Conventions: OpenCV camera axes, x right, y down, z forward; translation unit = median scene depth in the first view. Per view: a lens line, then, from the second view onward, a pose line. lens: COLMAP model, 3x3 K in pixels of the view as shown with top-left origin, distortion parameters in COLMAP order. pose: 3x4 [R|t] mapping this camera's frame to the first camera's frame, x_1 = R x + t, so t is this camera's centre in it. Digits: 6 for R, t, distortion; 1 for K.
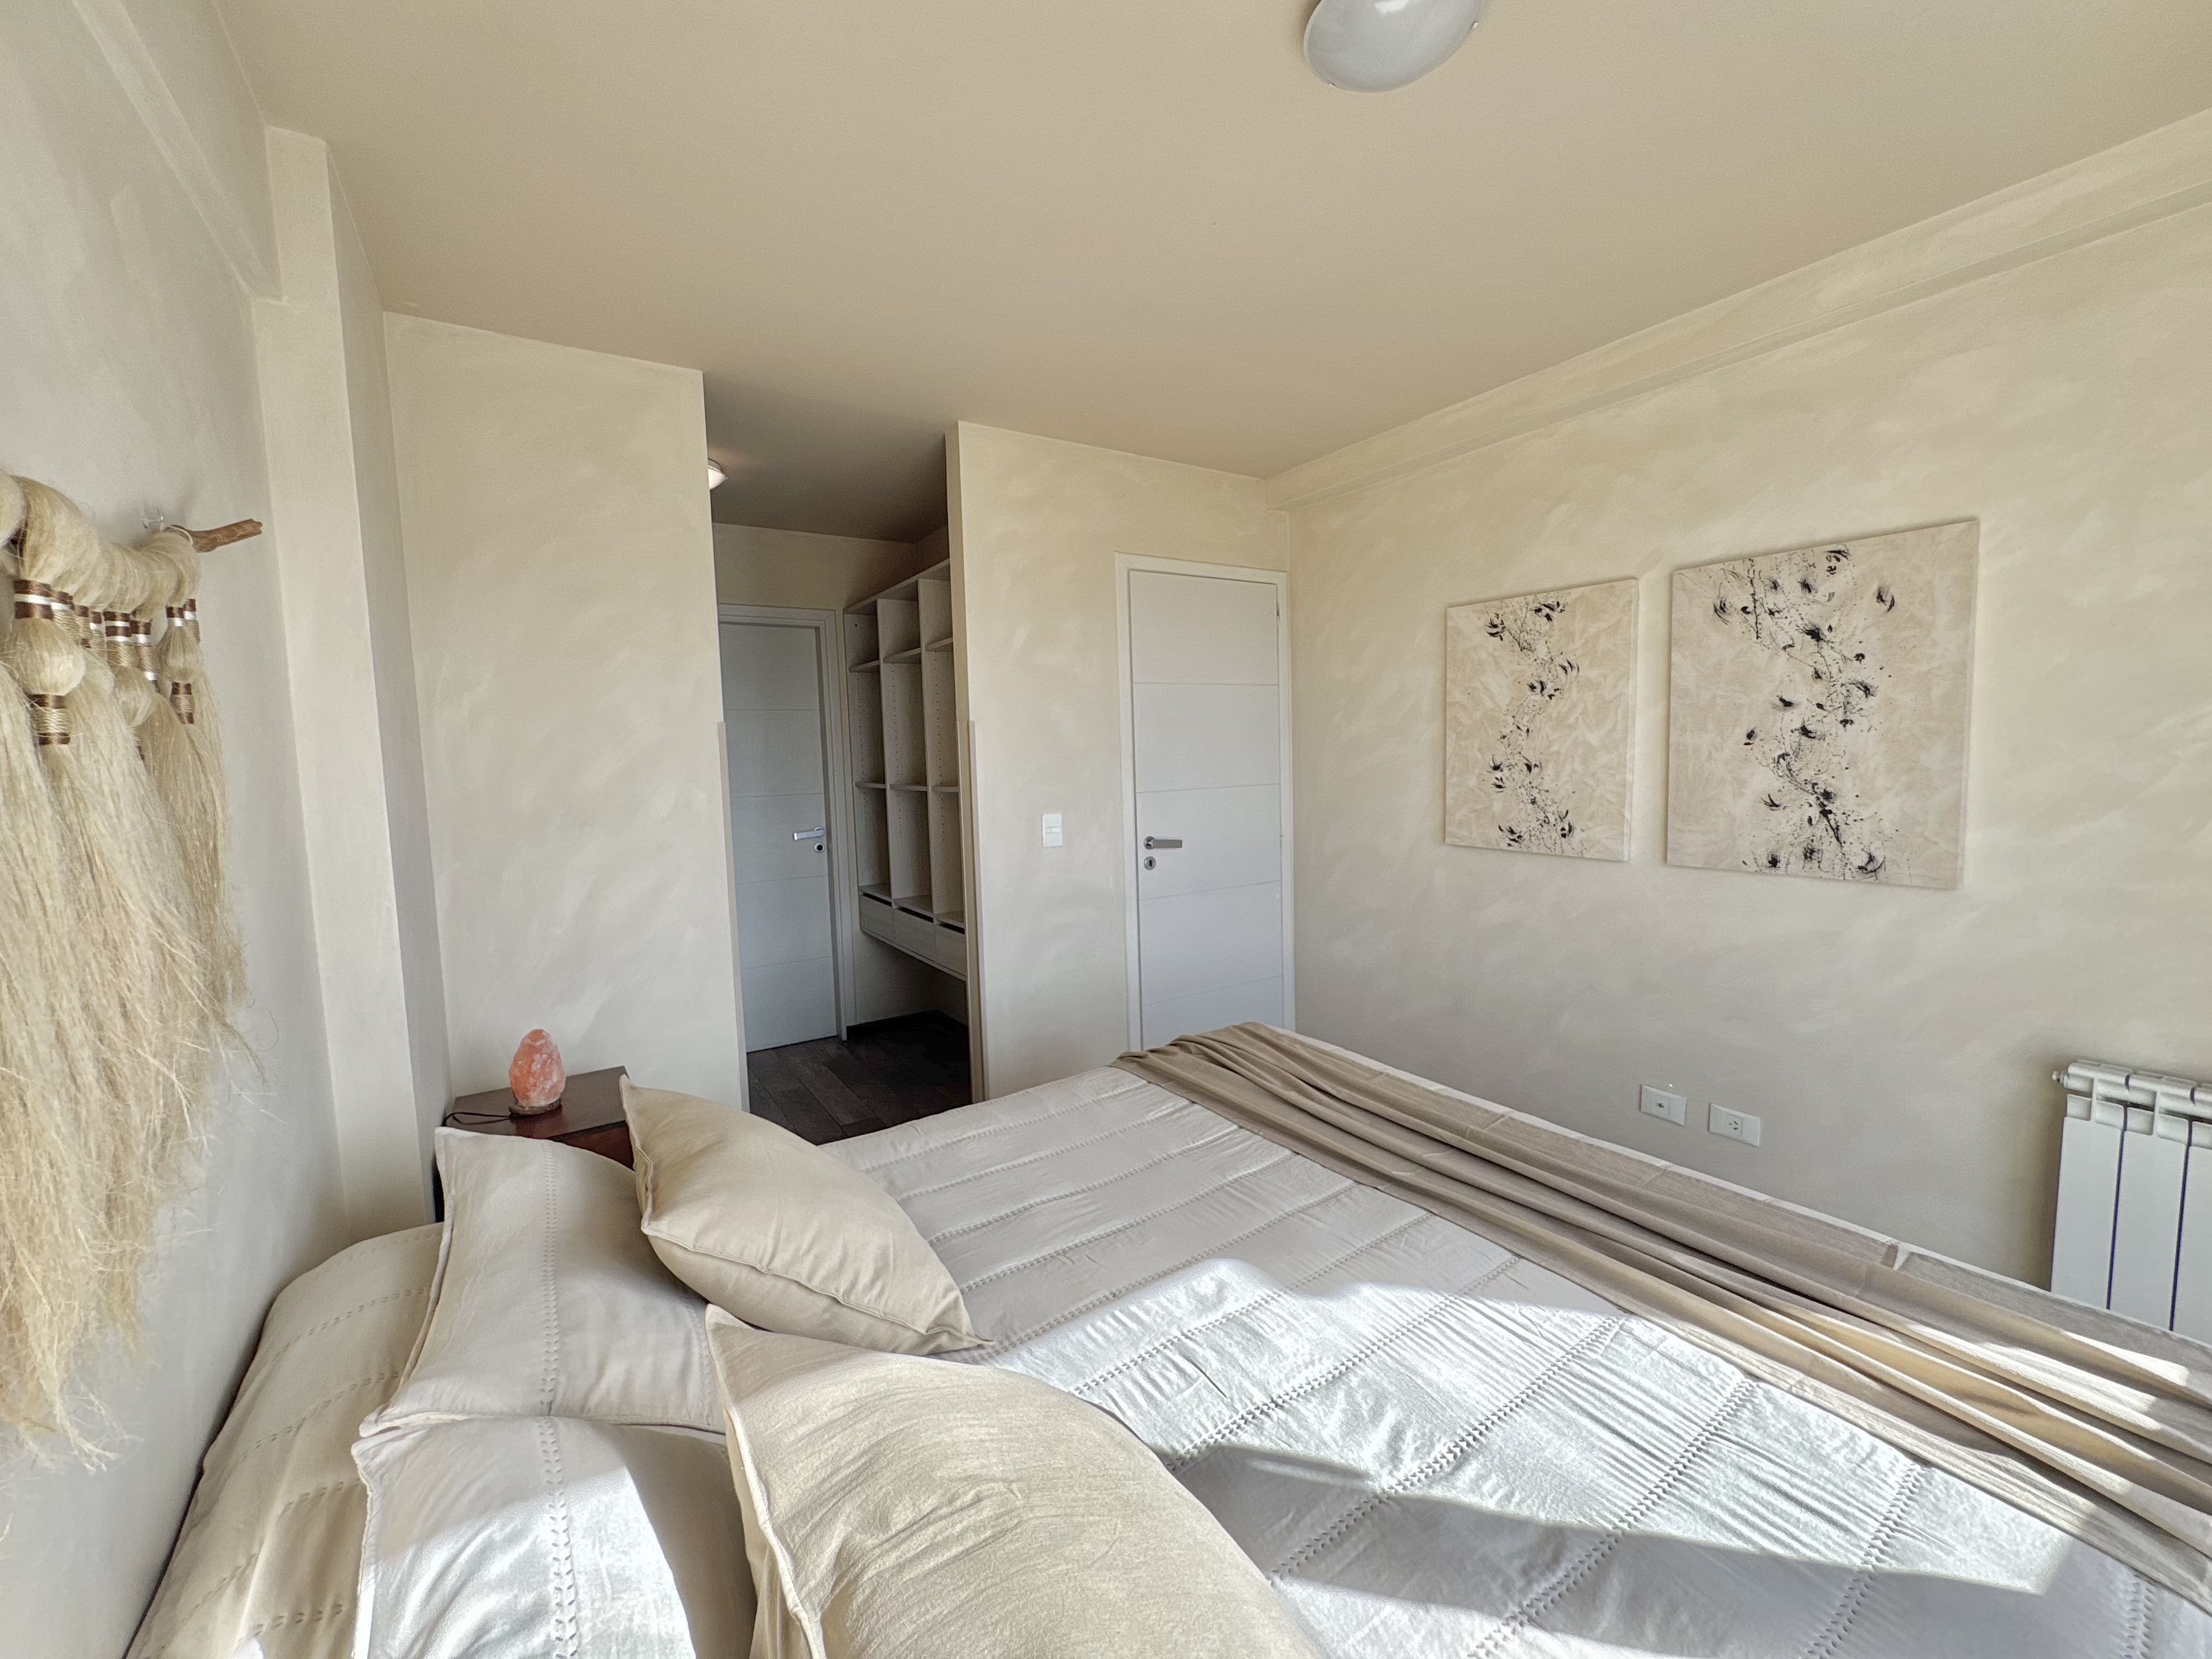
lens RADIAL K [[890.0, 0, 1101.8], [0, 890.0, 826.7], [0, 0, 1]] dist [0.000057, 0.000565]
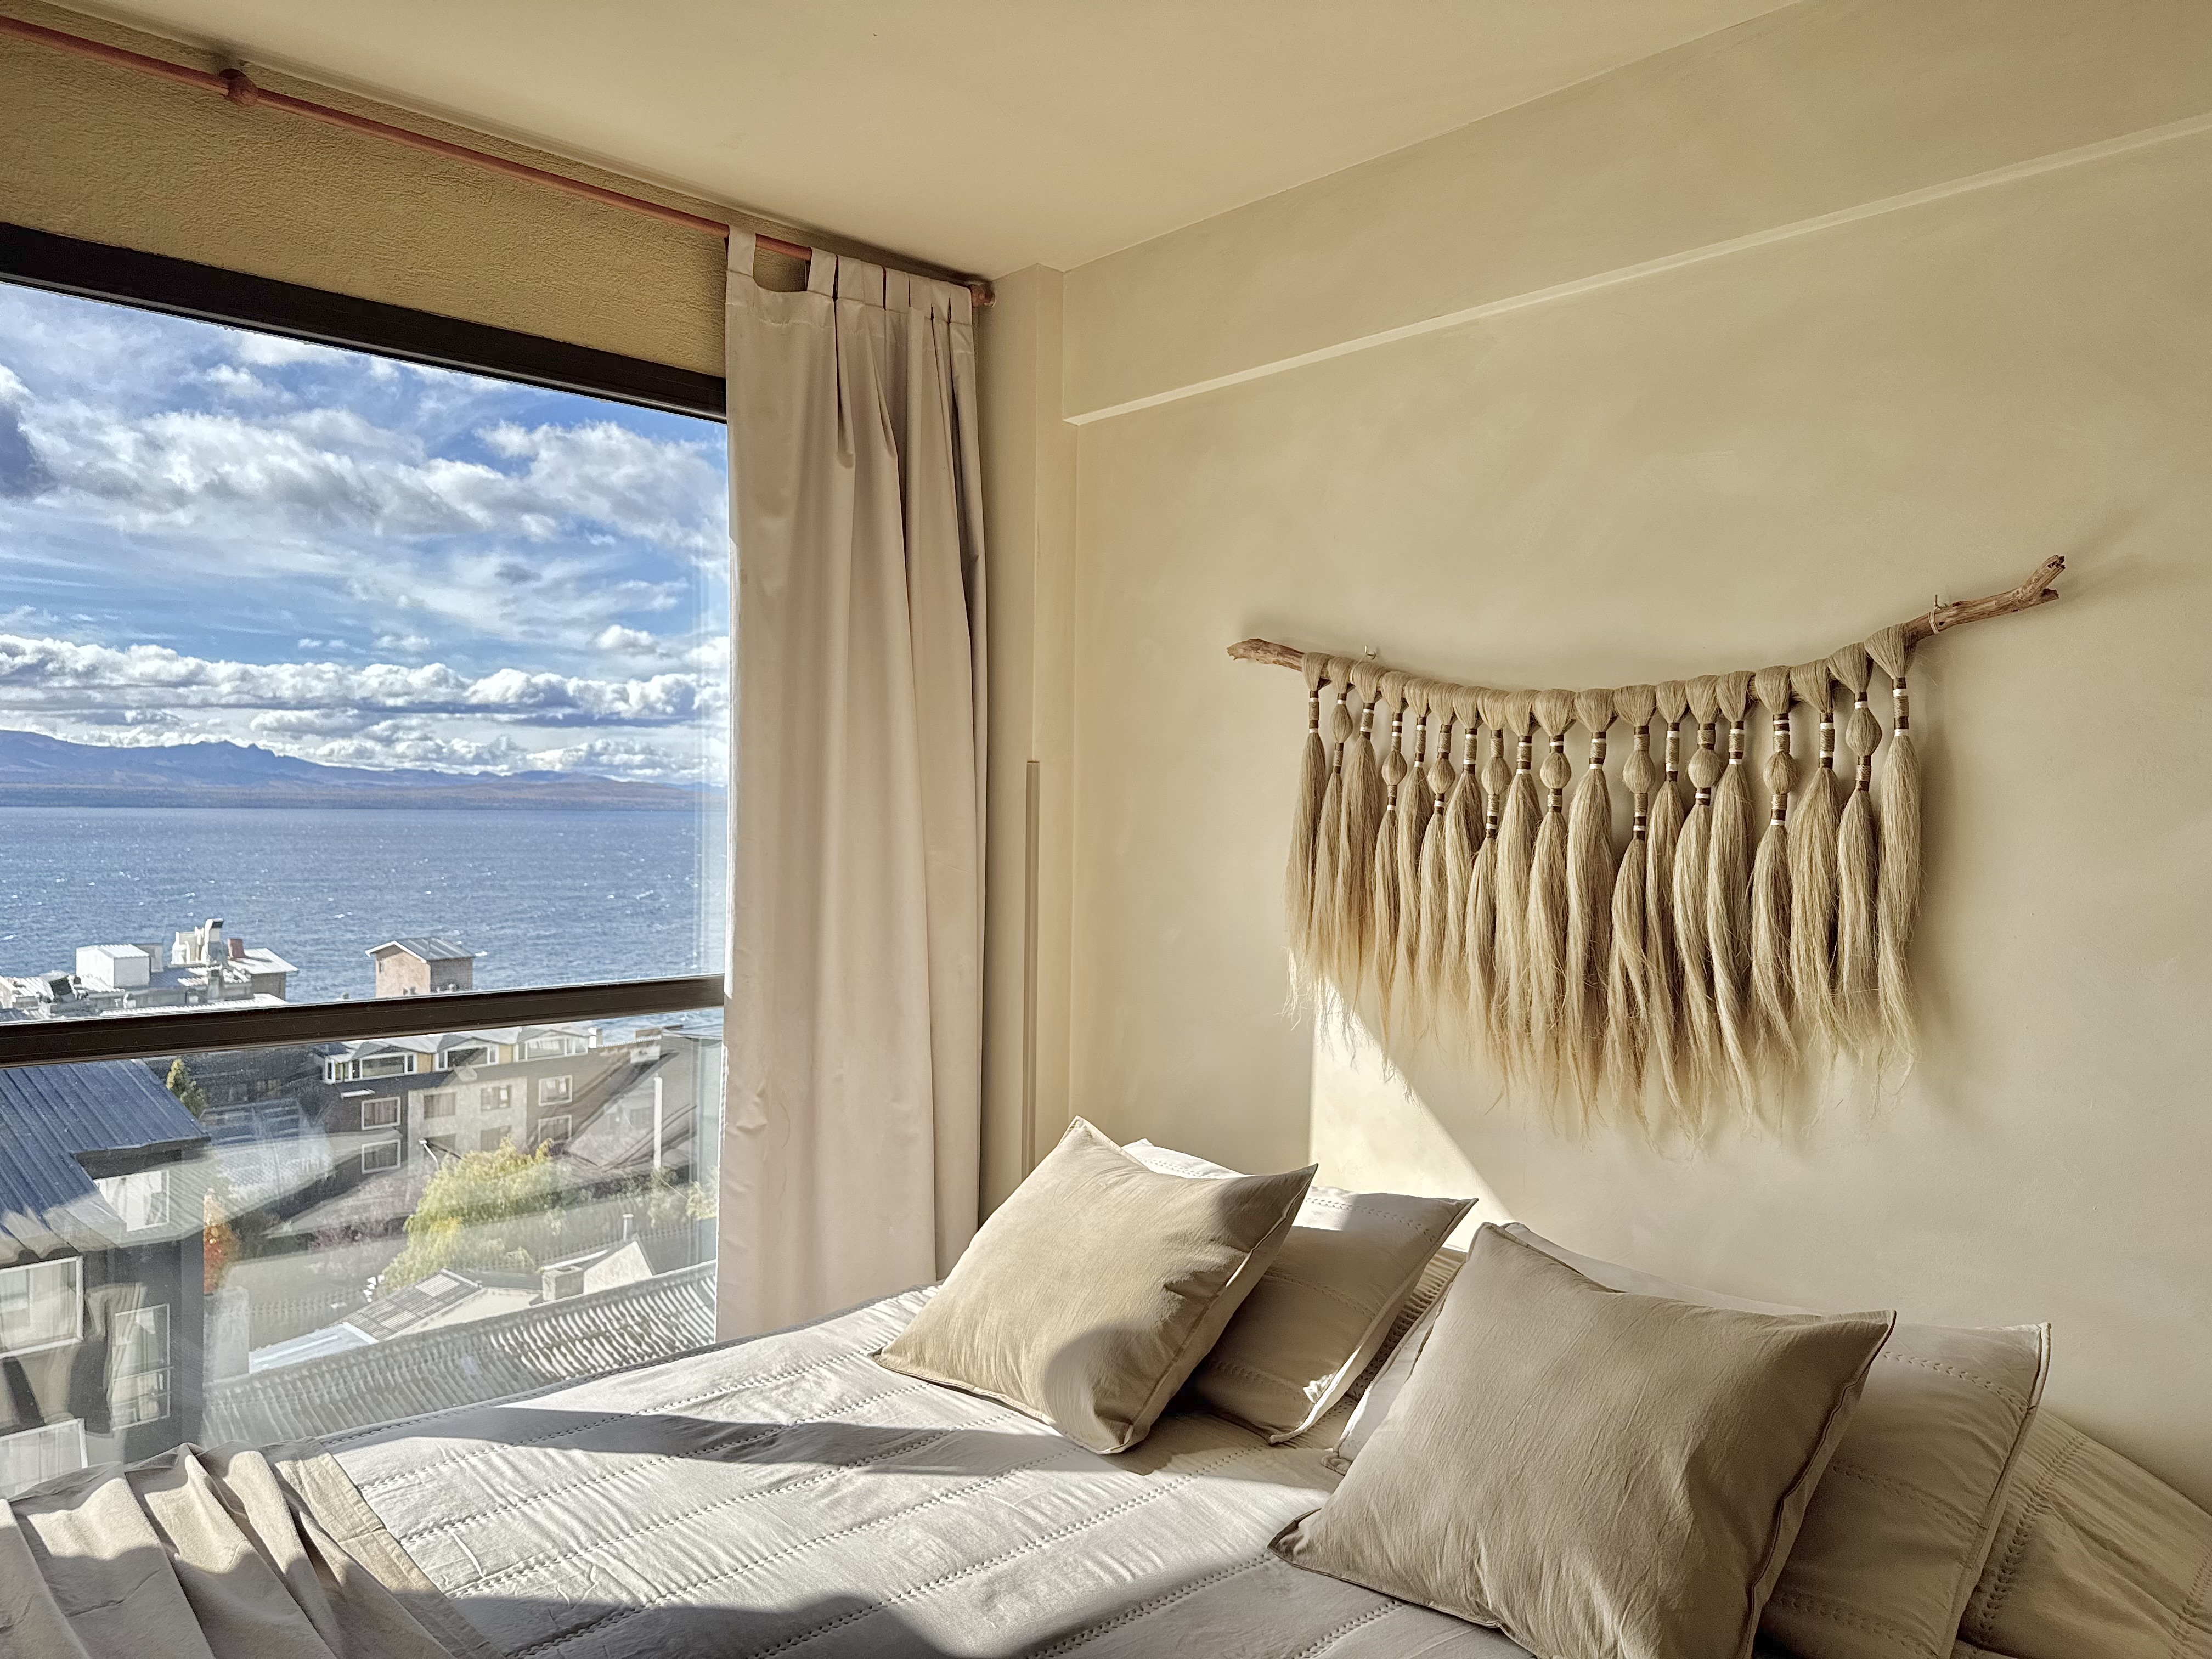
lens RADIAL K [[1545.1, 0, 1101.7], [0, 1545.1, 841.4], [0, 0, 1]] dist [0.100709, -0.149660]
pose [[-0.985006, 0.017079, -0.171672, 0.246964], [-0.001466, 0.994223, 0.107320, -0.198580], [0.172513, 0.105963, -0.979291, 2.150942]]
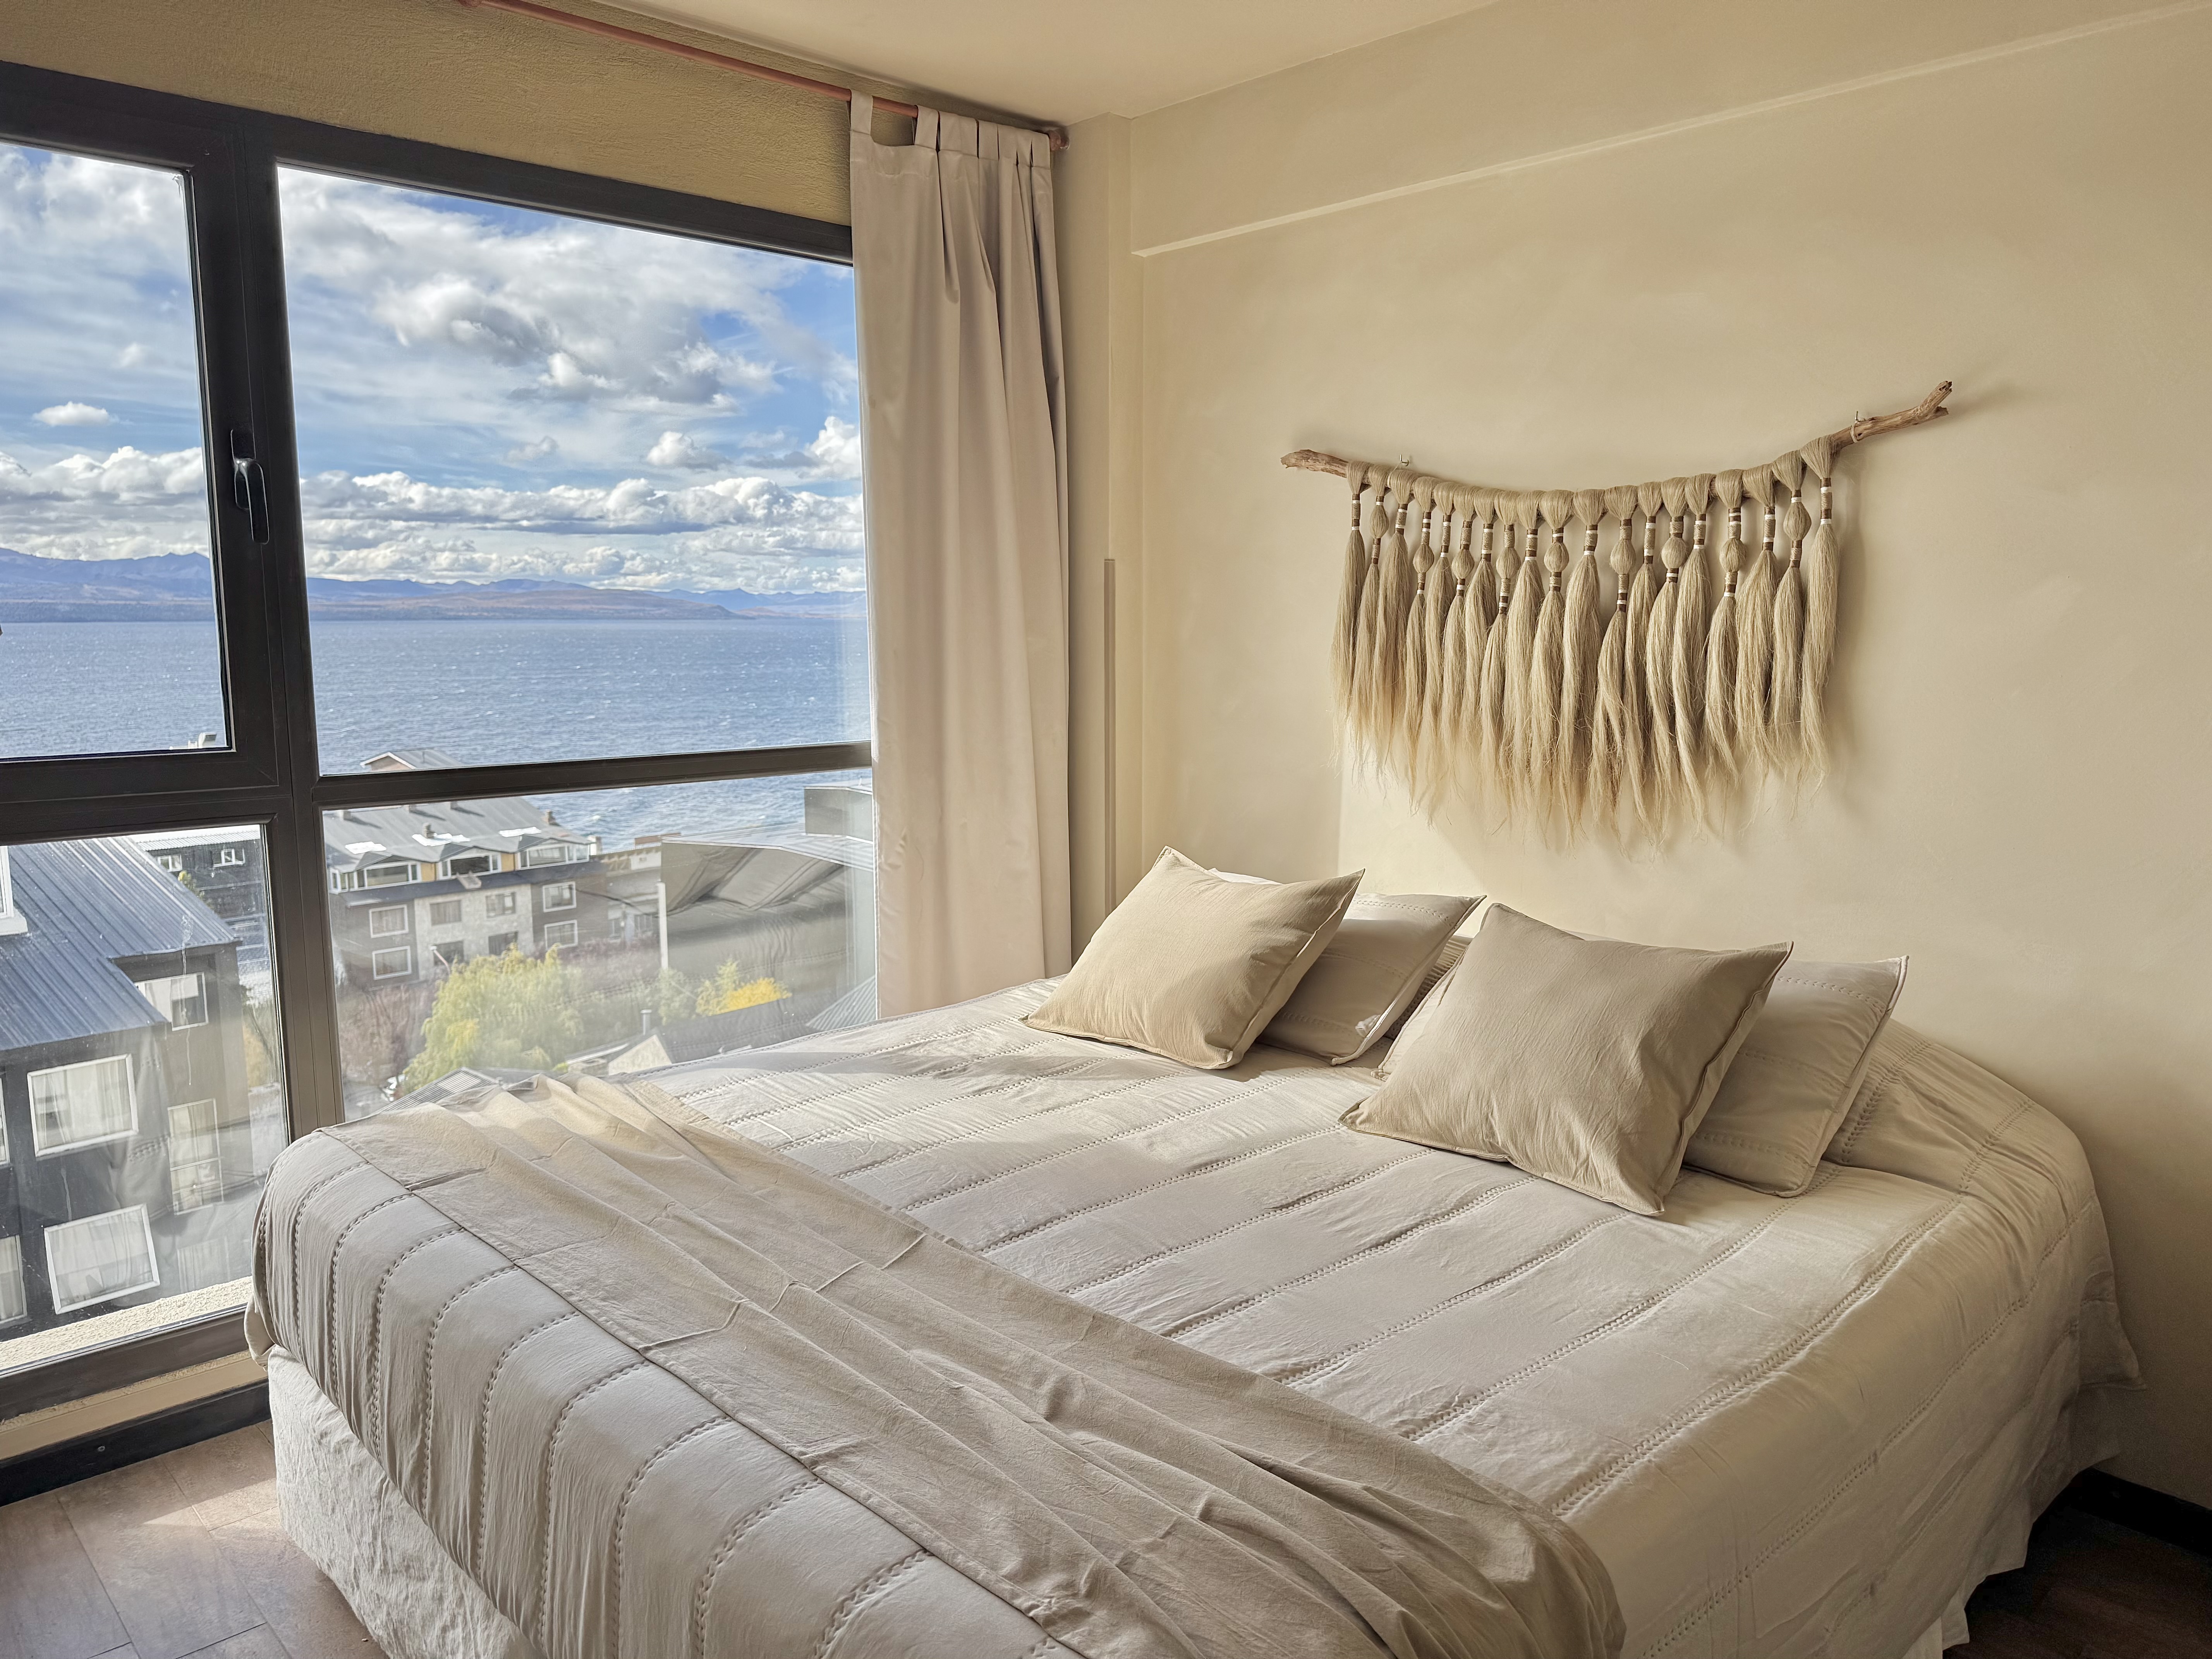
lens RADIAL K [[1564.7, 0, 1096.7], [0, 1564.7, 833.2], [0, 0, 1]] dist [0.119578, -0.203583]
pose [[-0.982818, 0.052778, -0.176869, 0.492734], [0.012039, 0.974537, 0.223903, -0.218175], [0.184183, 0.217927, -0.958428, 2.615773]]
